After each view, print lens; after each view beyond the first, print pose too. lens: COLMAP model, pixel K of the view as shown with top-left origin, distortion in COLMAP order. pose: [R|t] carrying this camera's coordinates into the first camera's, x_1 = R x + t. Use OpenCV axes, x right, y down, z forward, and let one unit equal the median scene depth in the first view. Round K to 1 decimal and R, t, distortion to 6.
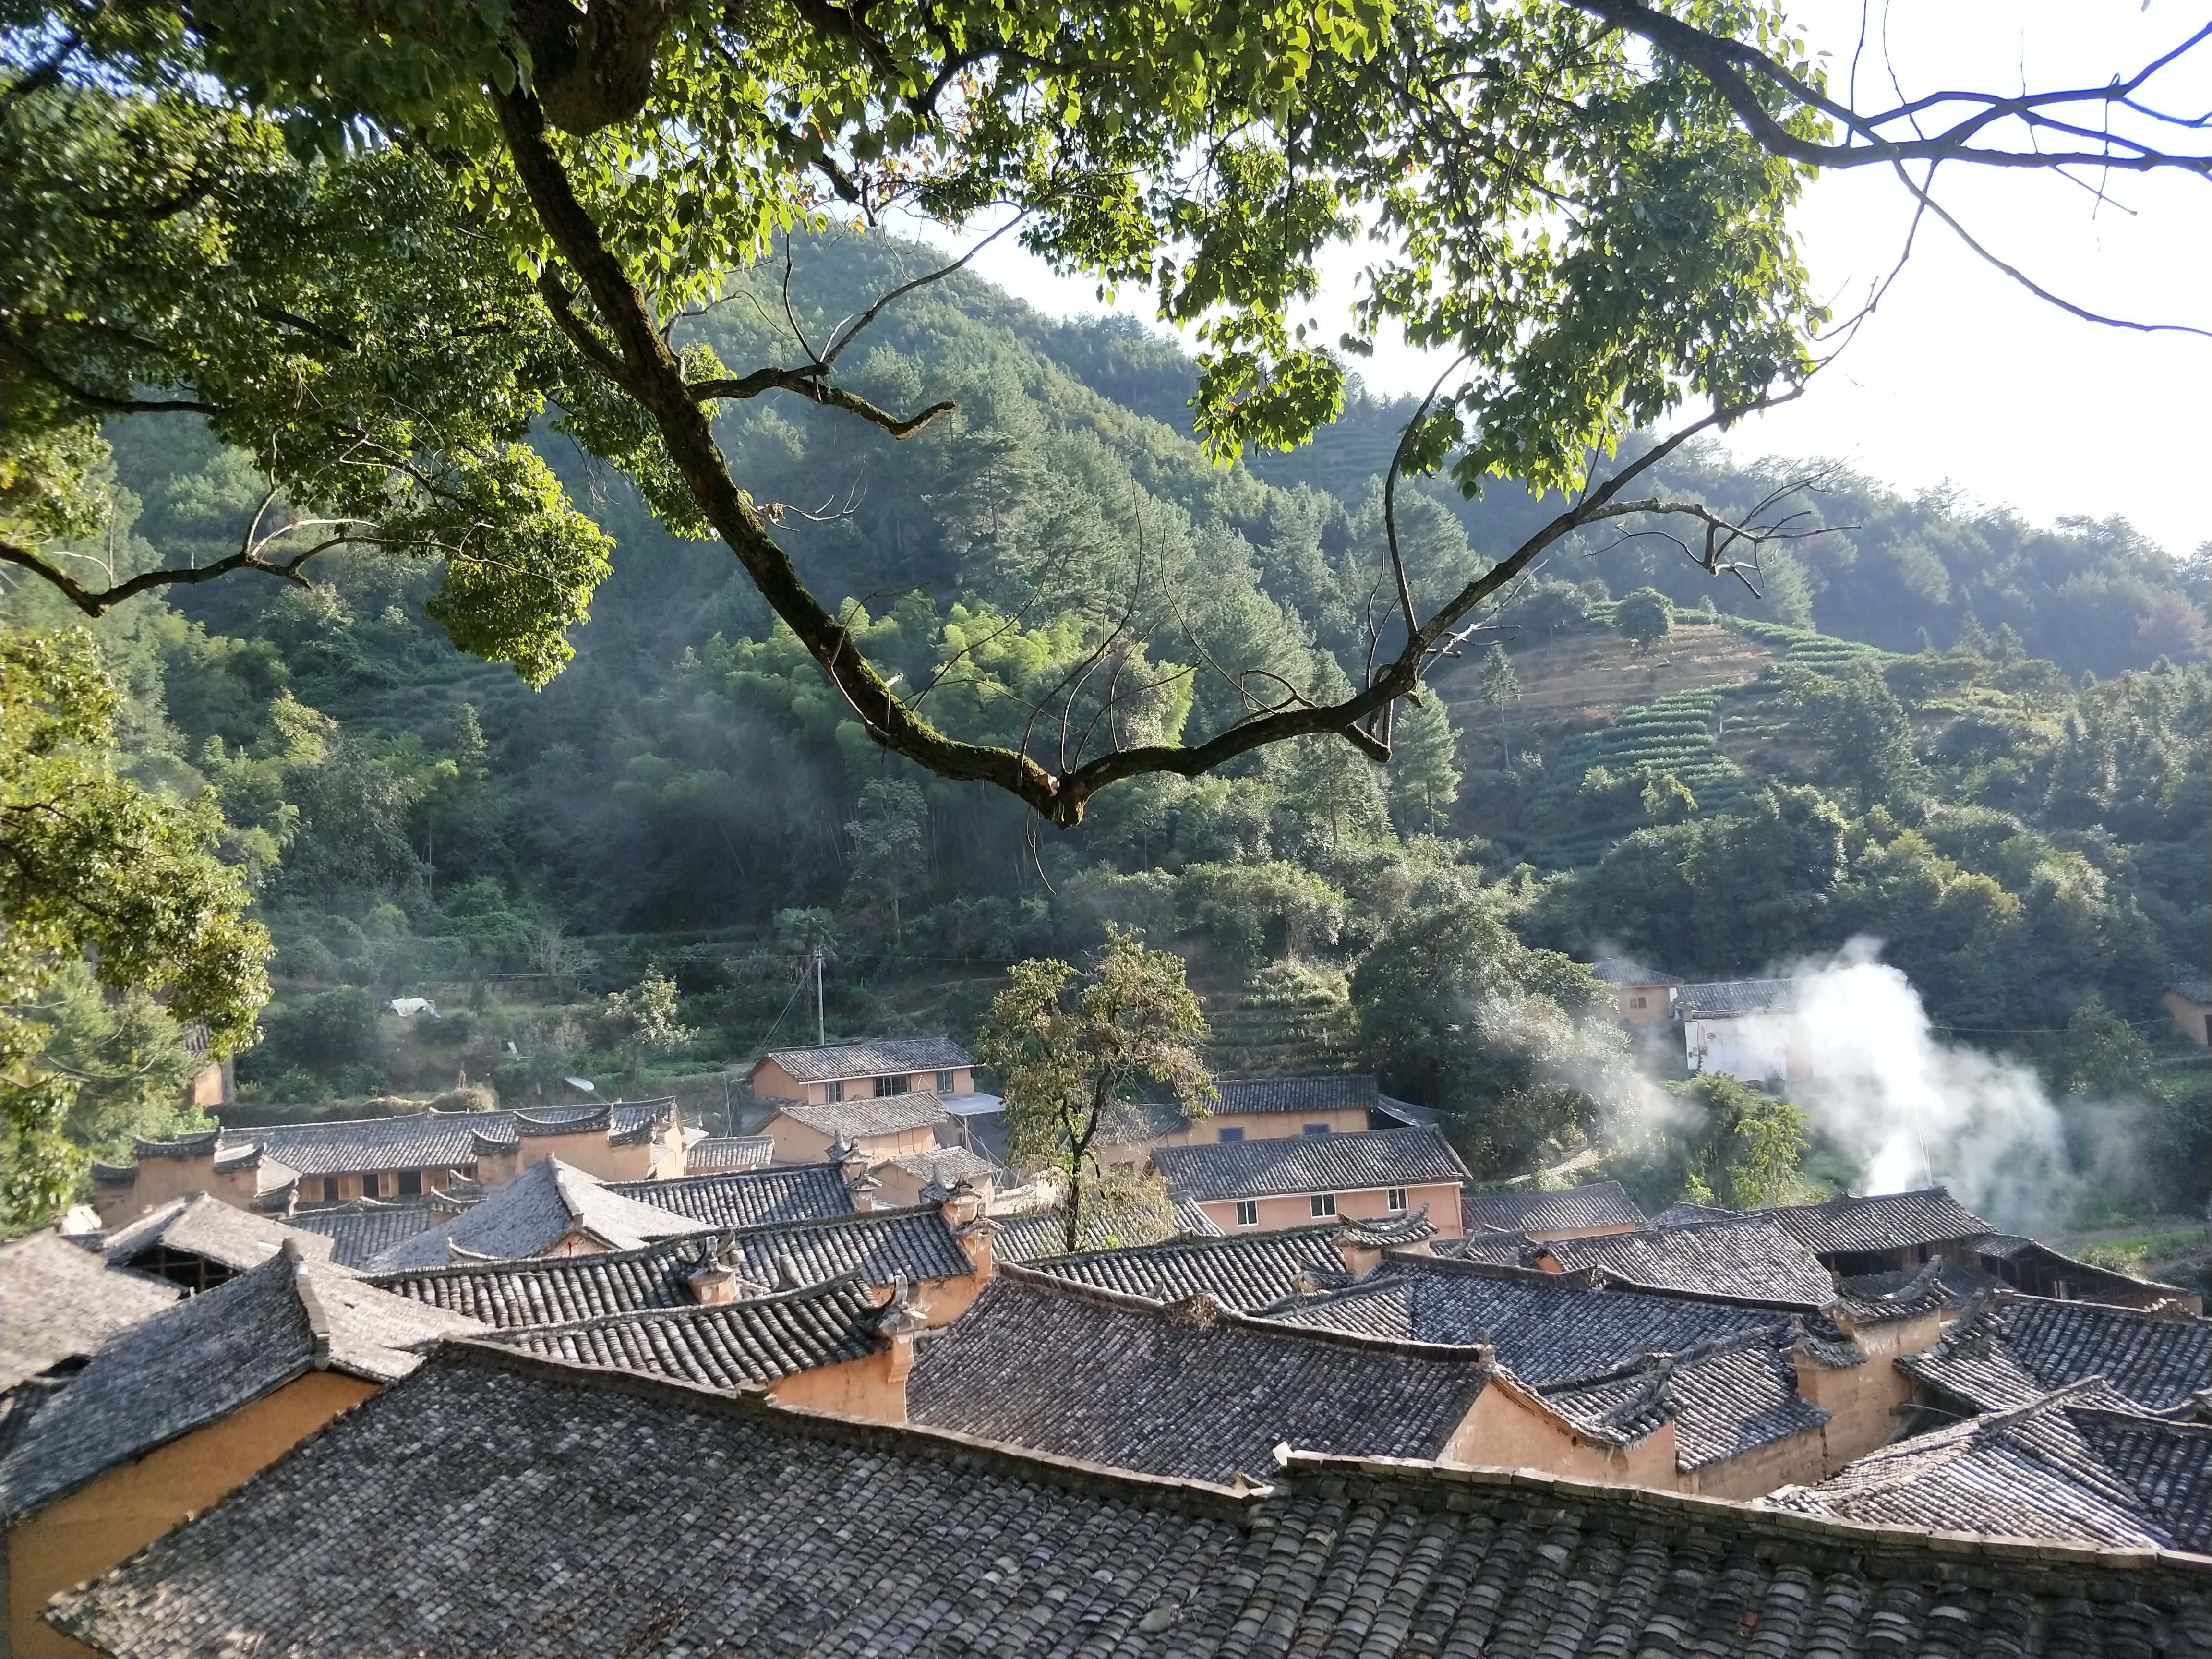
lens RADIAL K [[1862.1, 0, 1106.0], [0, 1862.1, 829.5], [0, 0, 1]] dist [0.149058, -0.392338]
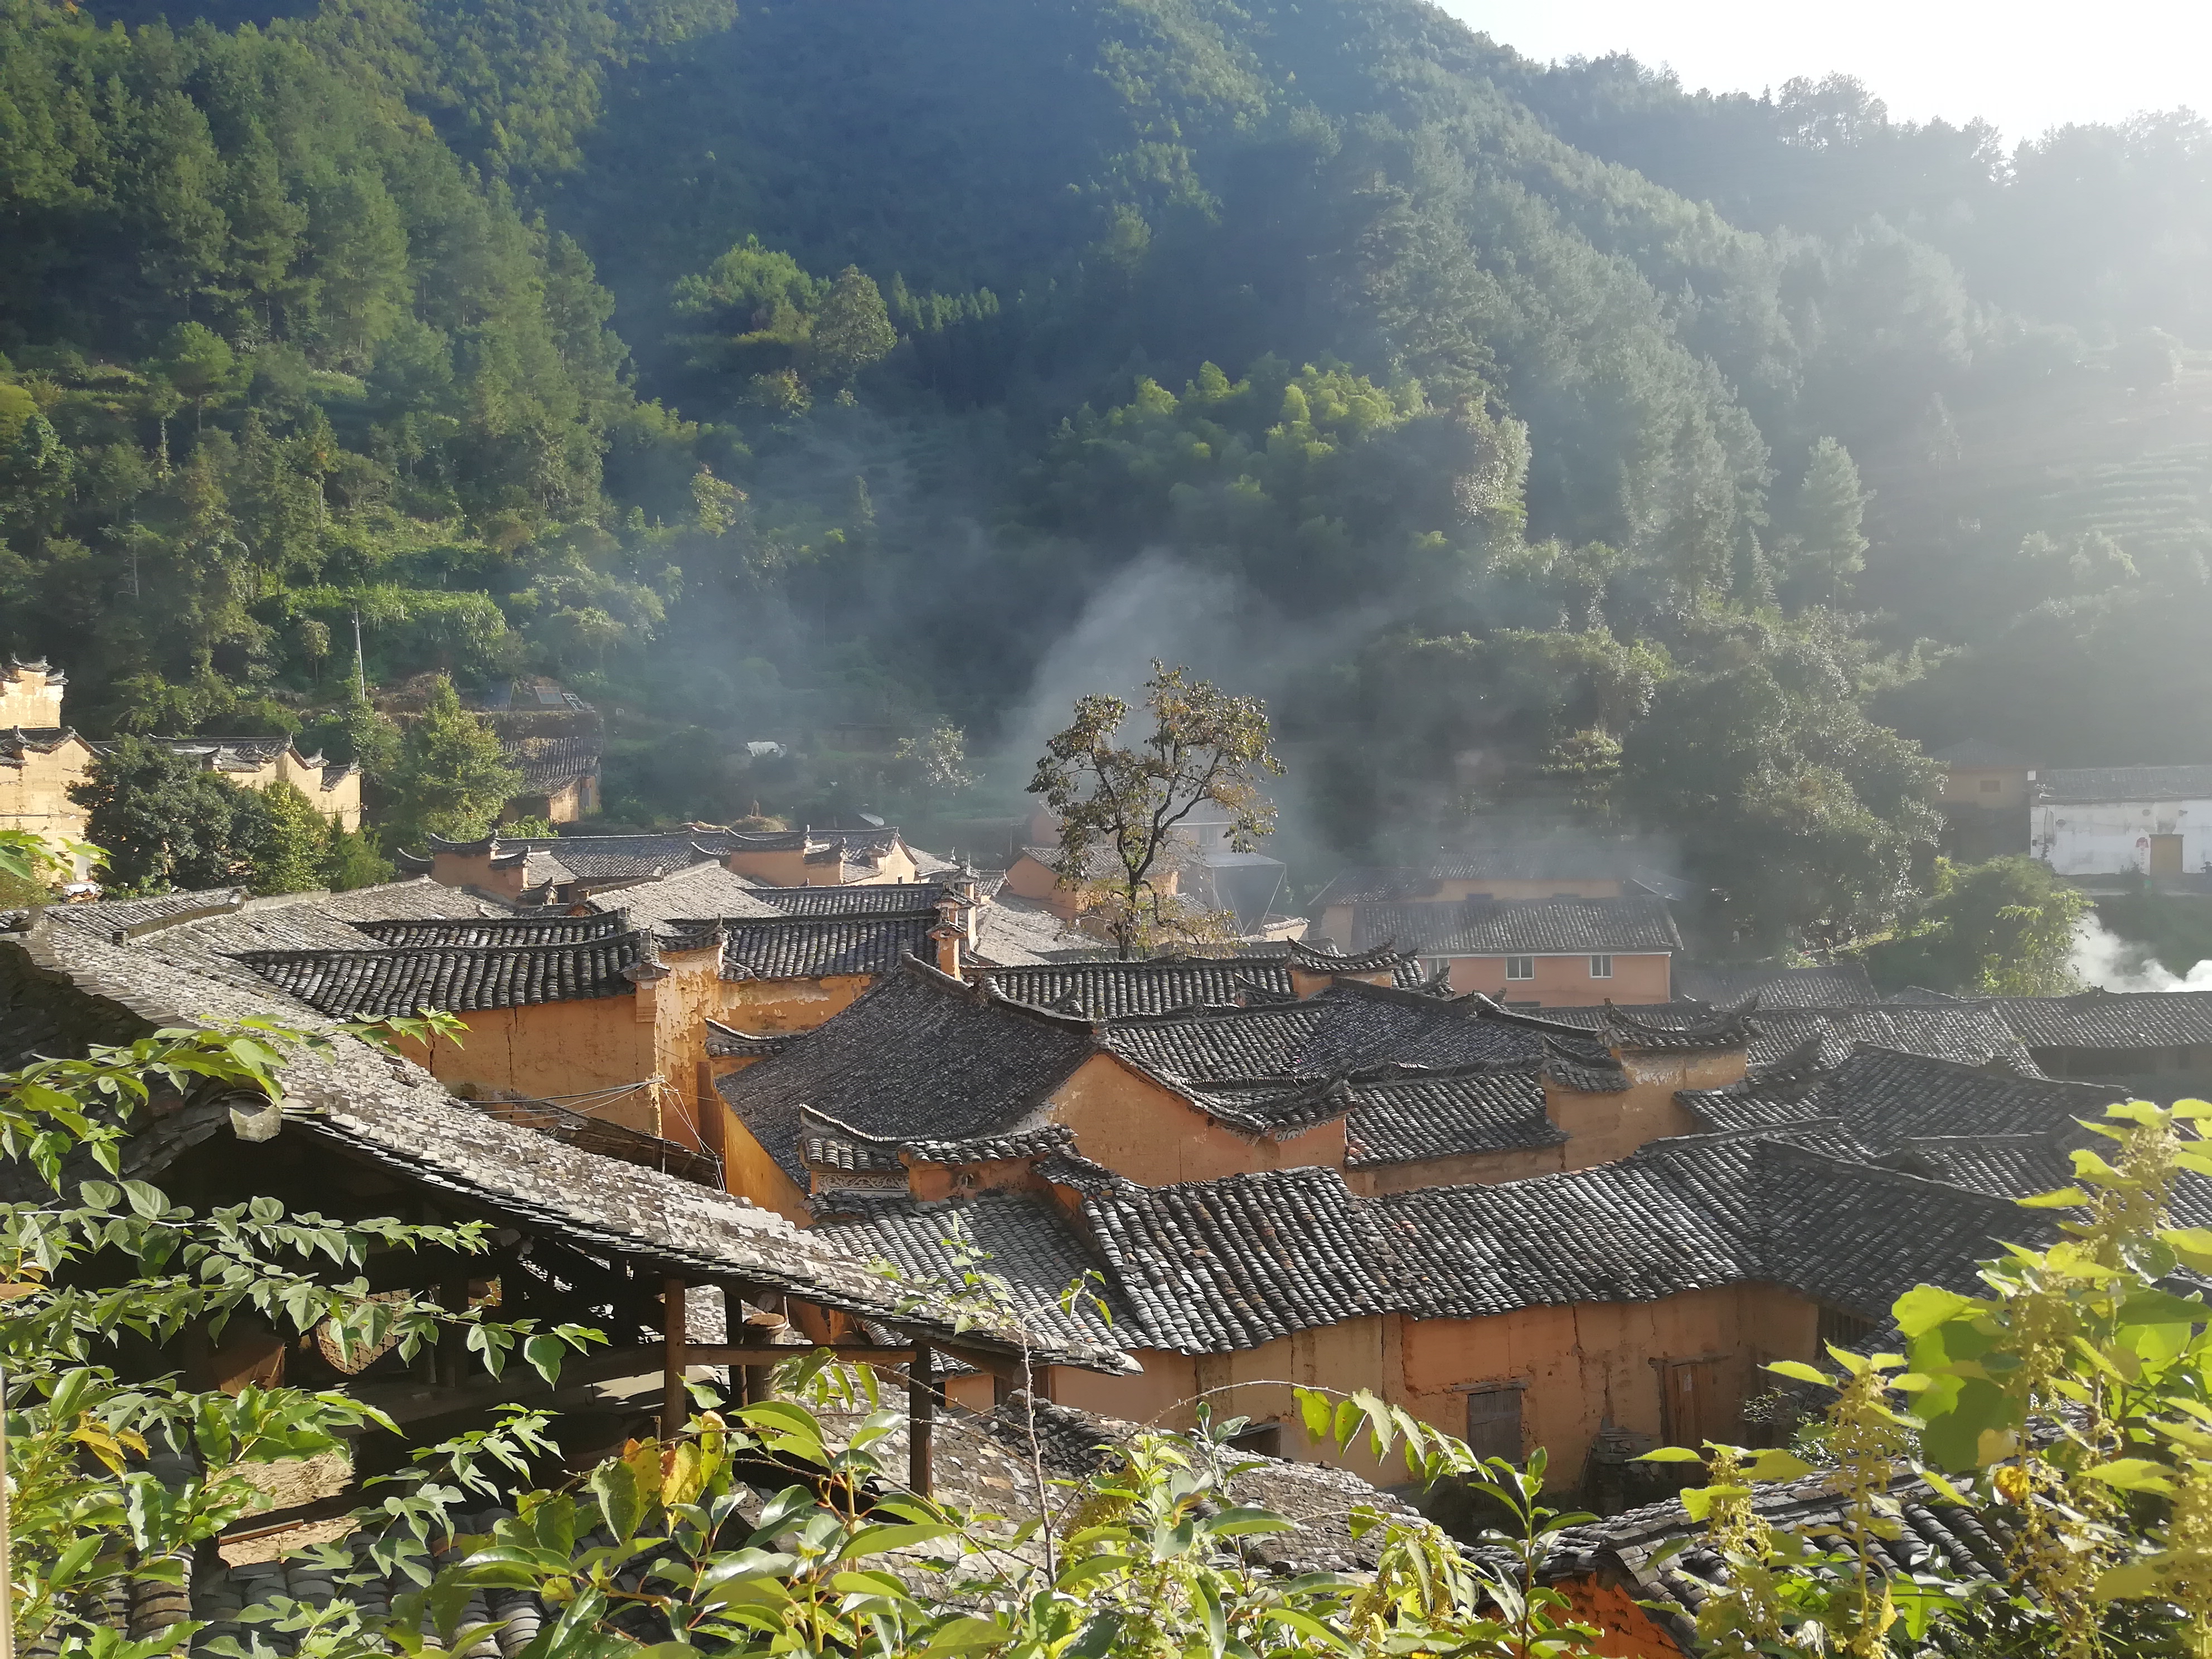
lens RADIAL K [[1874.7, 0, 1106.0], [0, 1874.7, 829.5], [0, 0, 1]] dist [0.002834, 0.001509]
pose [[0.954216, 0.041771, -0.296186, 0.123580], [-0.009223, 0.993839, 0.110446, 0.014590], [0.298975, -0.102657, 0.948723, 0.011506]]
